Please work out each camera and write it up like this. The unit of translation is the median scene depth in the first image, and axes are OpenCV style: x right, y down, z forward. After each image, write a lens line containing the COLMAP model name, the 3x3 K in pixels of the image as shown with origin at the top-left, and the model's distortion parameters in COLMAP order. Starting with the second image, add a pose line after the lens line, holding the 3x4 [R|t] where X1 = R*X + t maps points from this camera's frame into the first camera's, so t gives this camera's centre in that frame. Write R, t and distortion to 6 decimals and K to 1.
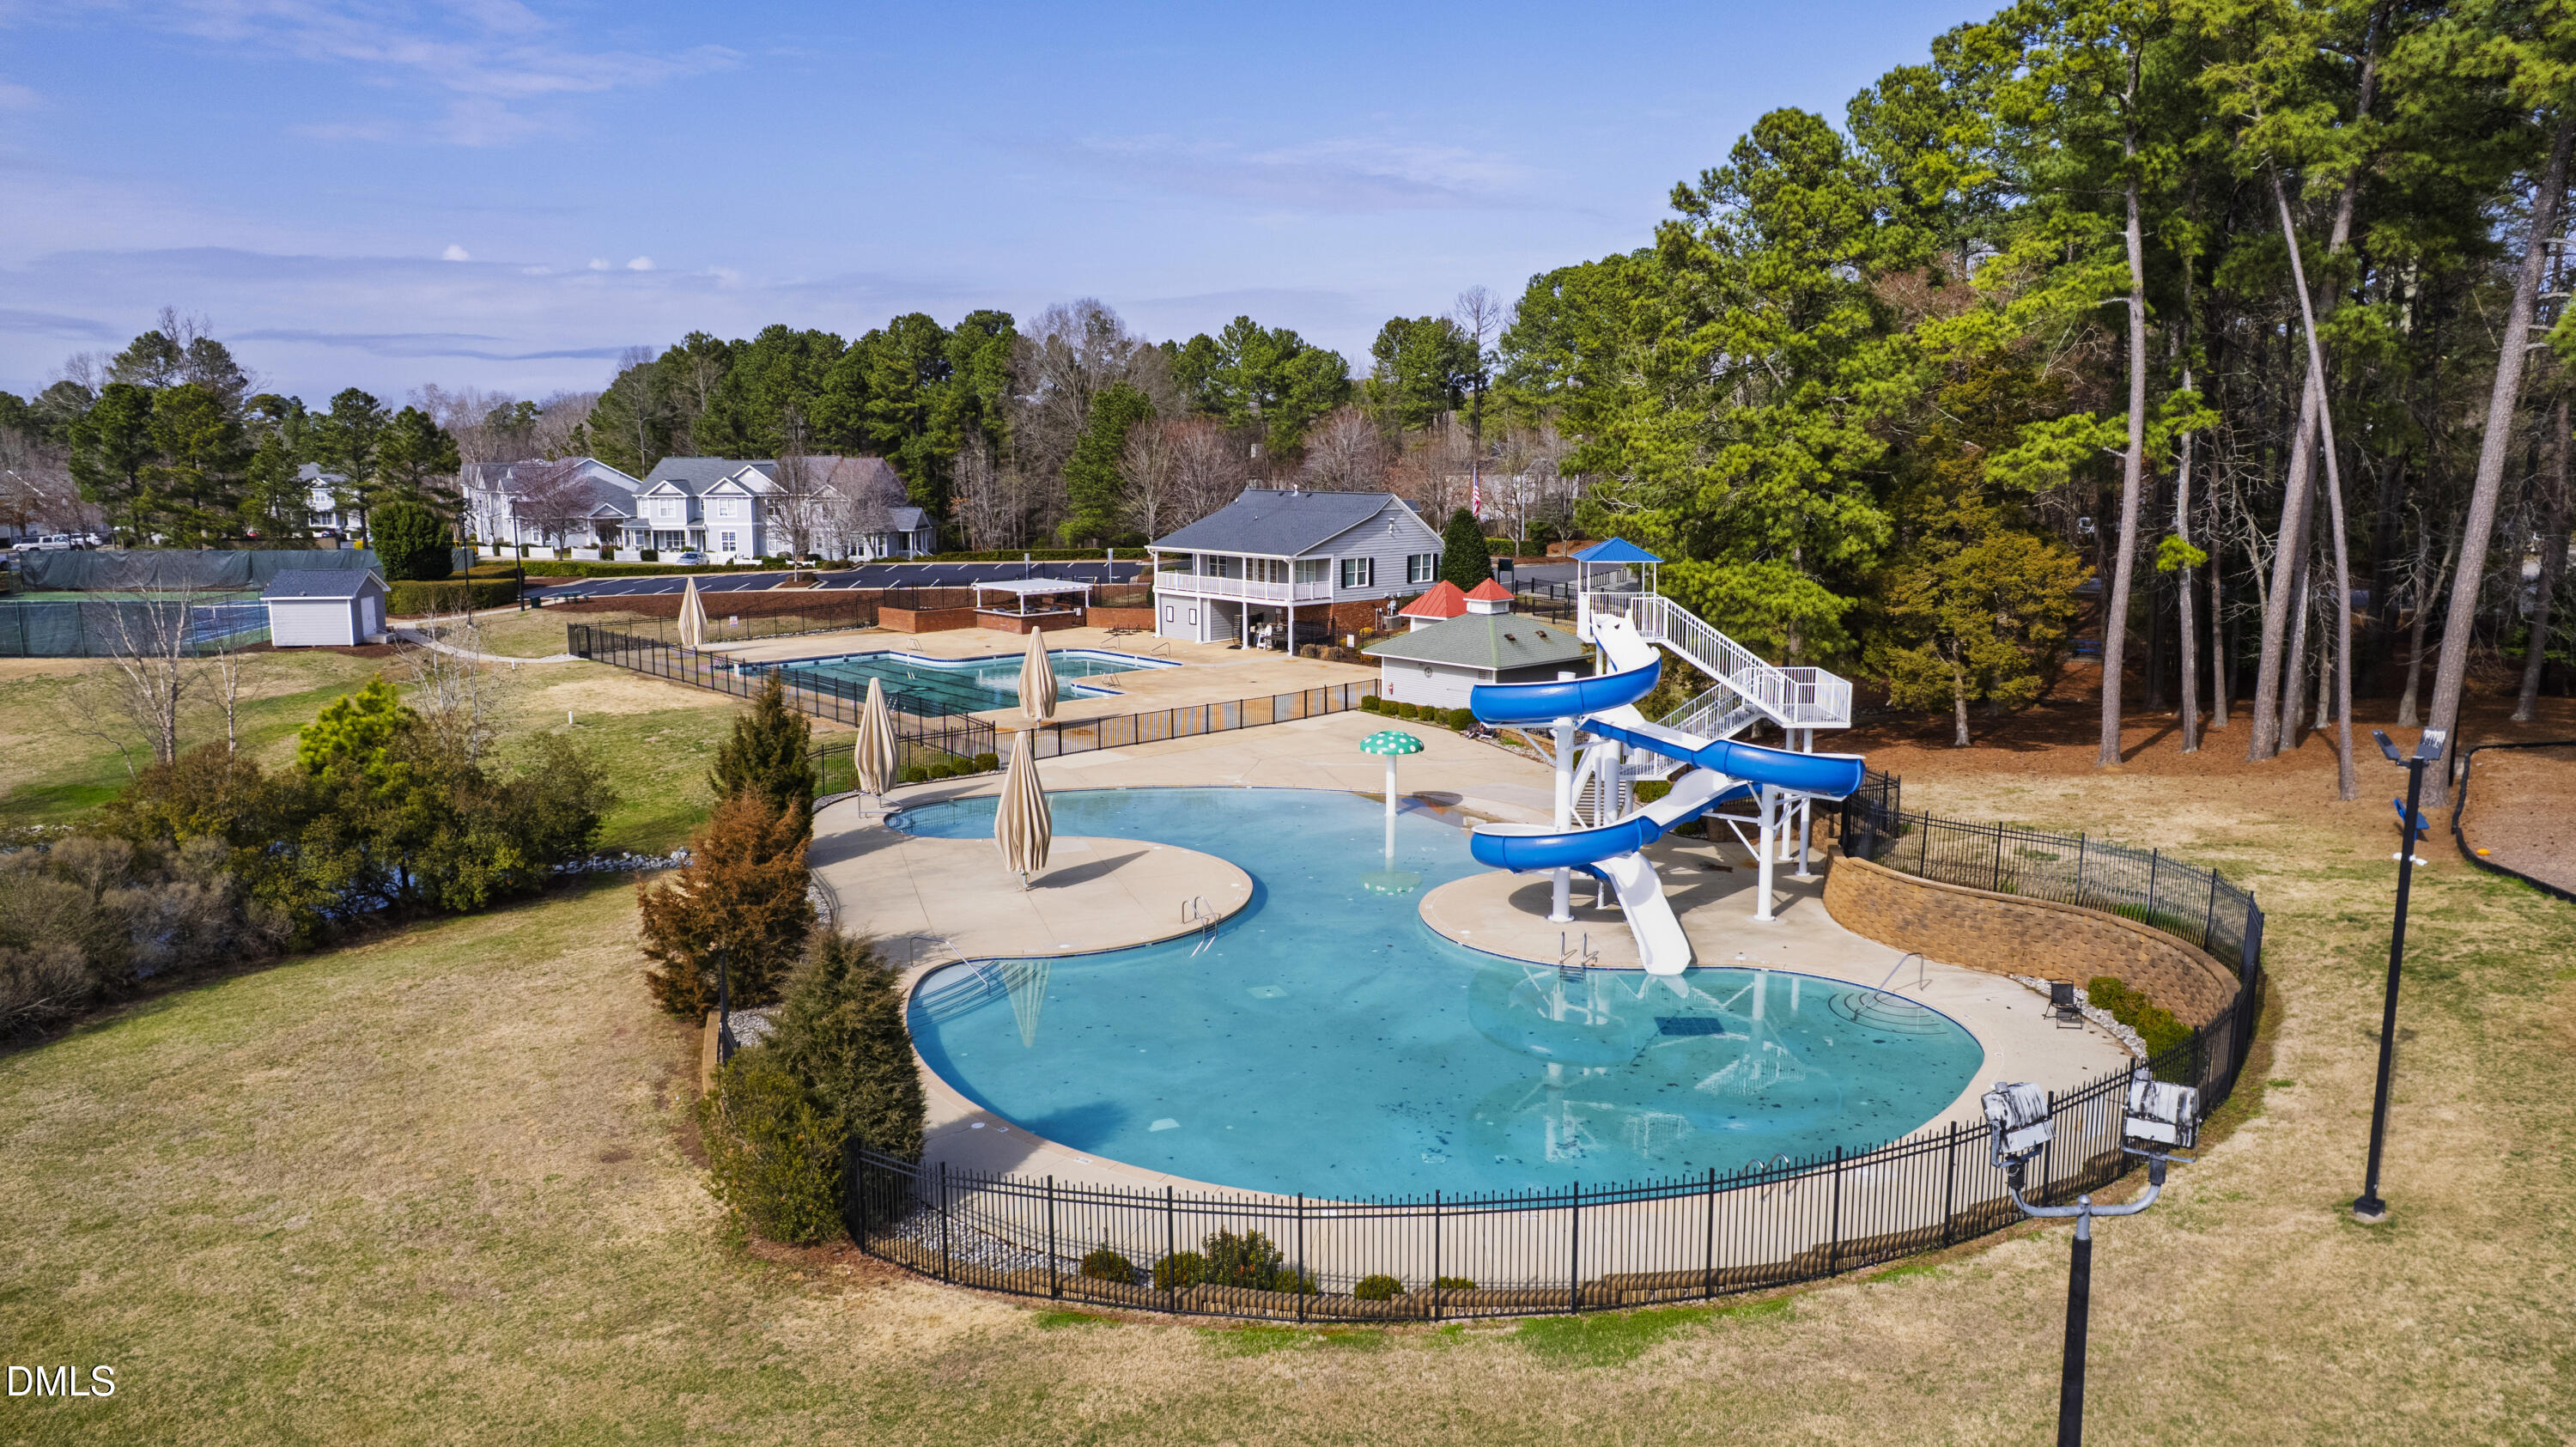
lens RADIAL K [[1779.5, 0, 1281.6], [0, 1779.5, 728.7], [0, 0, 1]] dist [-0.044901, 0.016379]
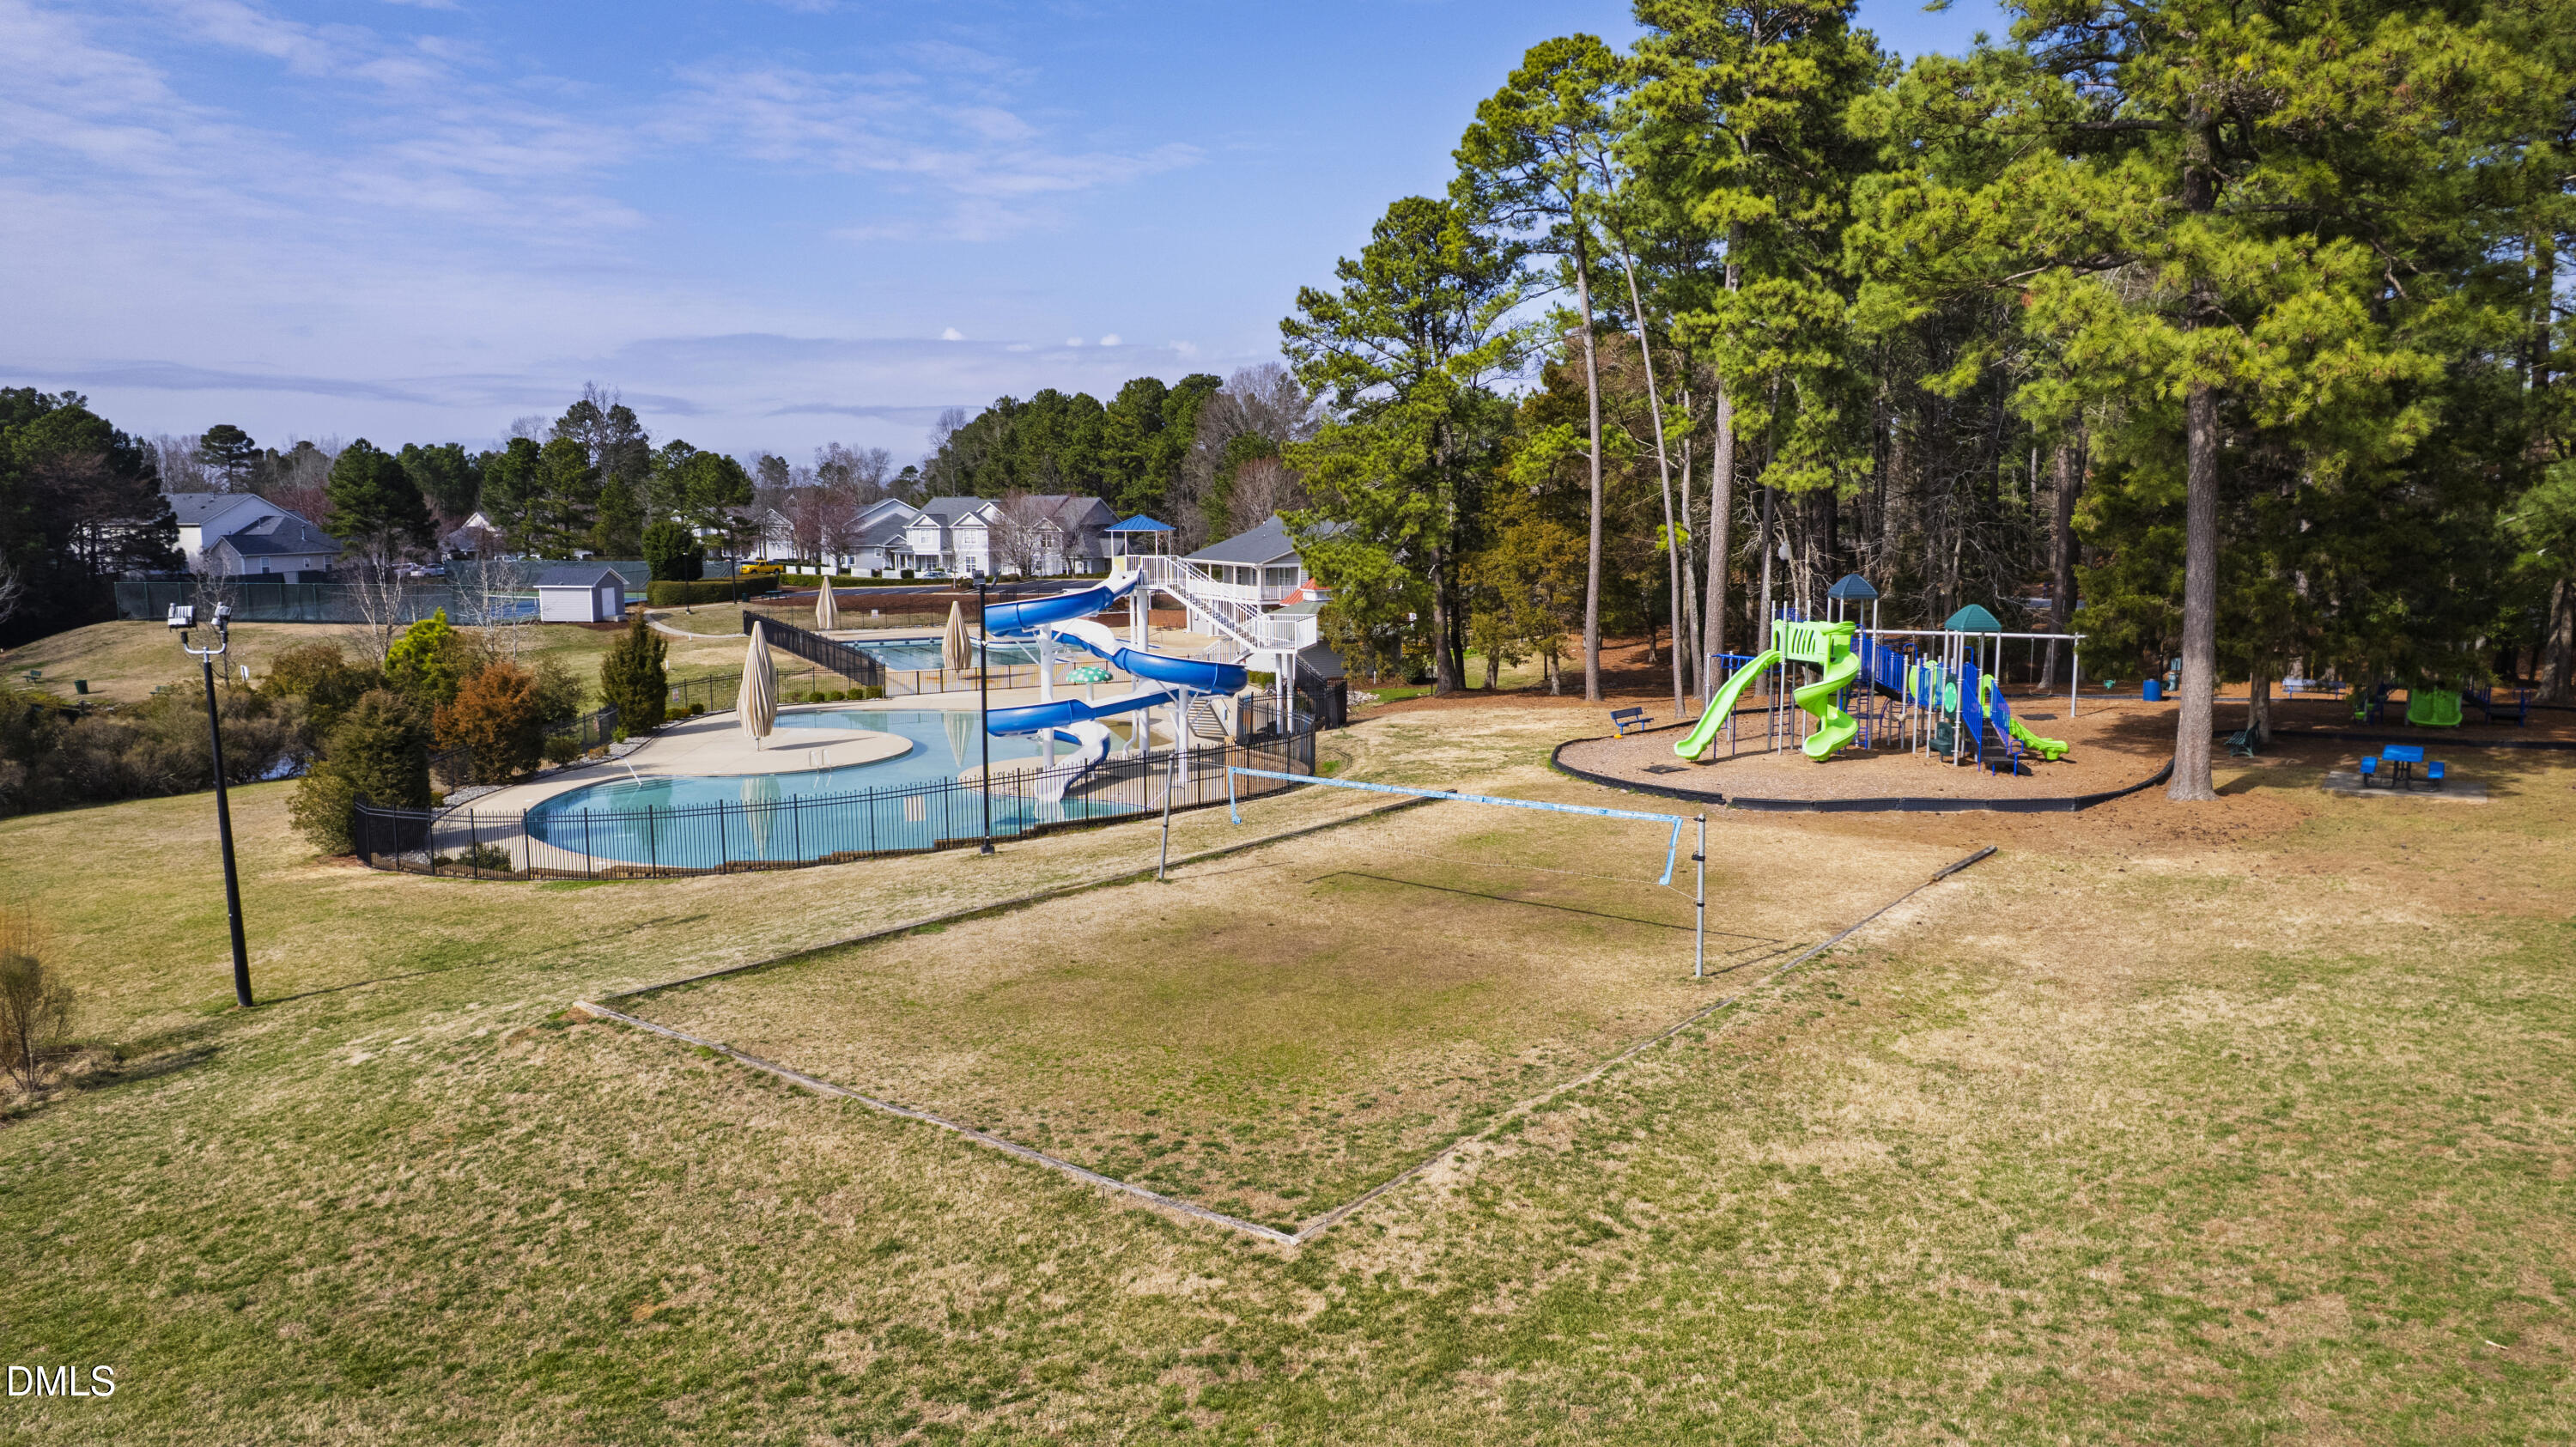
lens RADIAL K [[1779.5, 0, 1313.4], [0, 1779.5, 730.8], [0, 0, 1]] dist [-0.044901, 0.016379]
pose [[0.959373, 0.035272, -0.279927, 0.245805], [-0.045019, 0.998581, -0.028465, 0.031338], [0.278526, 0.039911, 0.959599, -0.101119]]
